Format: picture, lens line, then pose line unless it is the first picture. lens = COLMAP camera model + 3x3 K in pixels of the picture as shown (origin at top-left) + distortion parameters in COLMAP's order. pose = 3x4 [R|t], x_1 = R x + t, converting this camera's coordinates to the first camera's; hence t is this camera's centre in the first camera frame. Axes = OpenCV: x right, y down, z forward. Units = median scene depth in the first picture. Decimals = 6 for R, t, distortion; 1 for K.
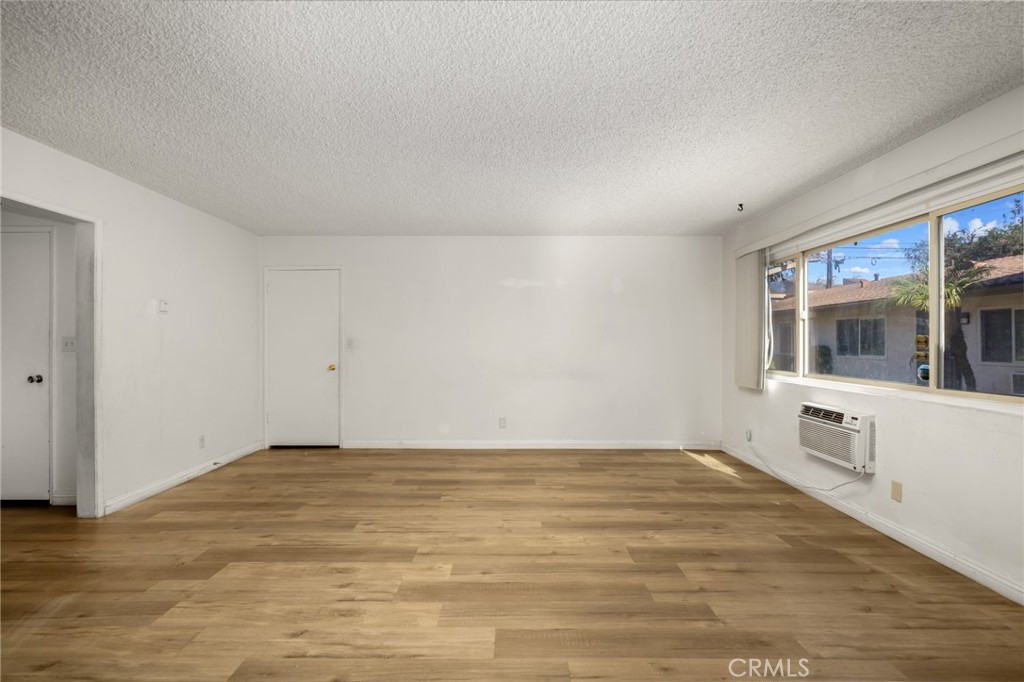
lens RADIAL K [[428.2, 0, 511.9], [0, 428.2, 341.0], [0, 0, 1]] dist [0.002216, -0.000311]
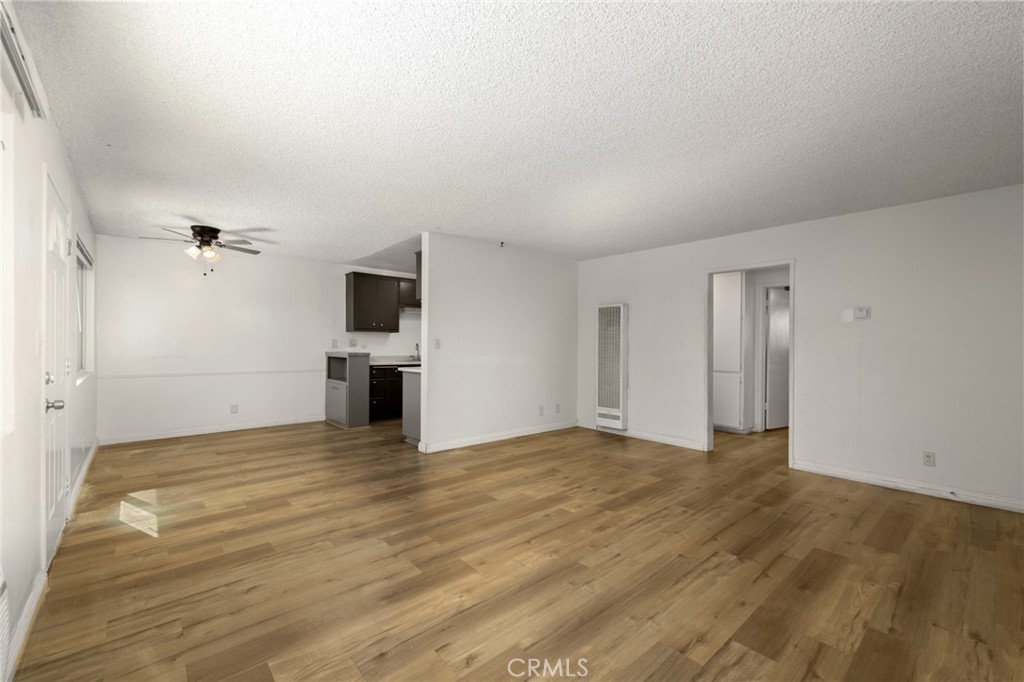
lens RADIAL K [[428.2, 0, 511.9], [0, 428.2, 345.8], [0, 0, 1]] dist [0.002216, -0.000311]
pose [[-0.752293, -0.005467, -0.658806, 0.718482], [-0.006784, 0.999977, -0.000552, 0.009645], [0.658793, 0.004054, -0.752313, 1.532562]]
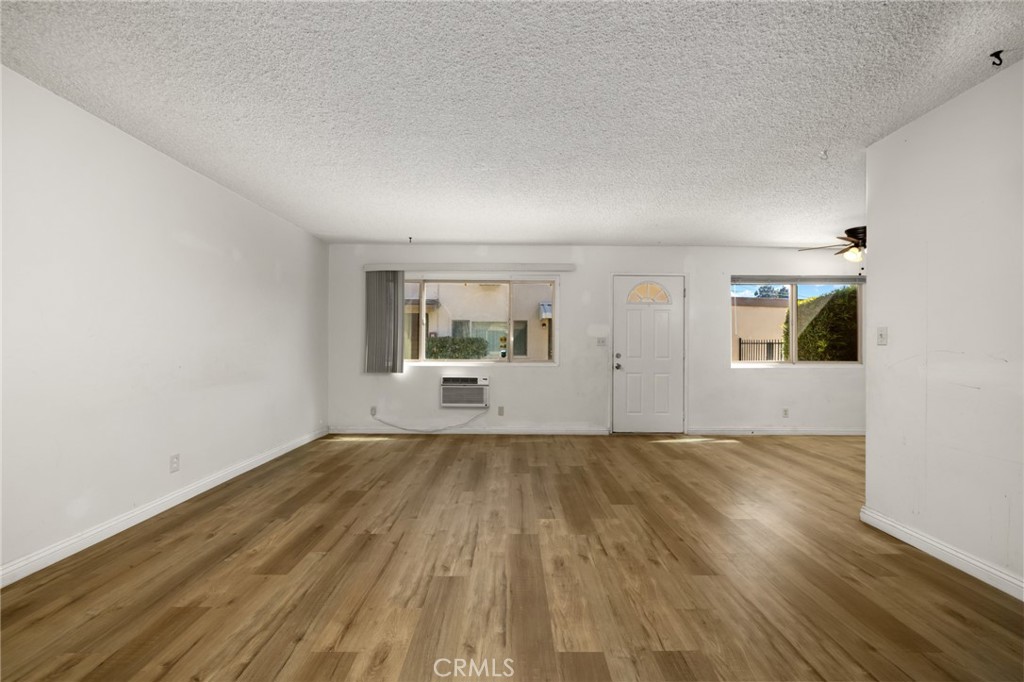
lens RADIAL K [[428.2, 0, 513.3], [0, 428.2, 342.2], [0, 0, 1]] dist [0.002216, -0.000311]
pose [[-0.001404, 0.006638, 0.999977, -1.101941], [-0.008542, 0.999941, -0.006650, 0.029550], [-0.999963, -0.008551, -0.001347, 0.887326]]
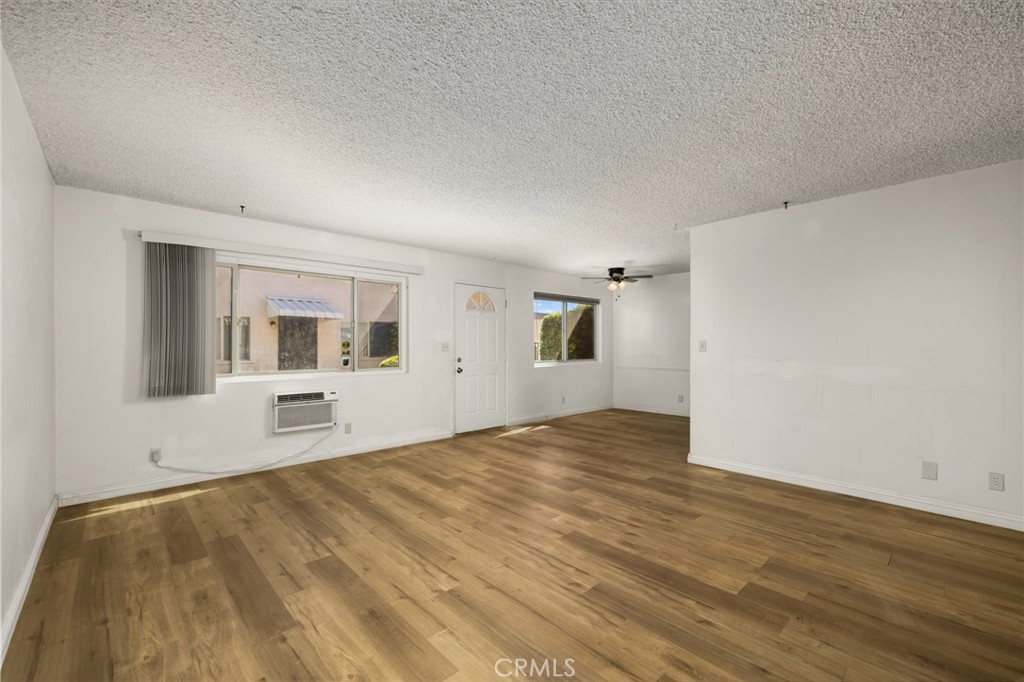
lens RADIAL K [[428.2, 0, 511.8], [0, 428.2, 343.0], [0, 0, 1]] dist [0.002216, -0.000311]
pose [[-0.680531, 0.001666, 0.732718, -0.819152], [-0.003051, 0.999982, -0.005108, 0.001702], [-0.732713, -0.005712, -0.680514, 1.609593]]
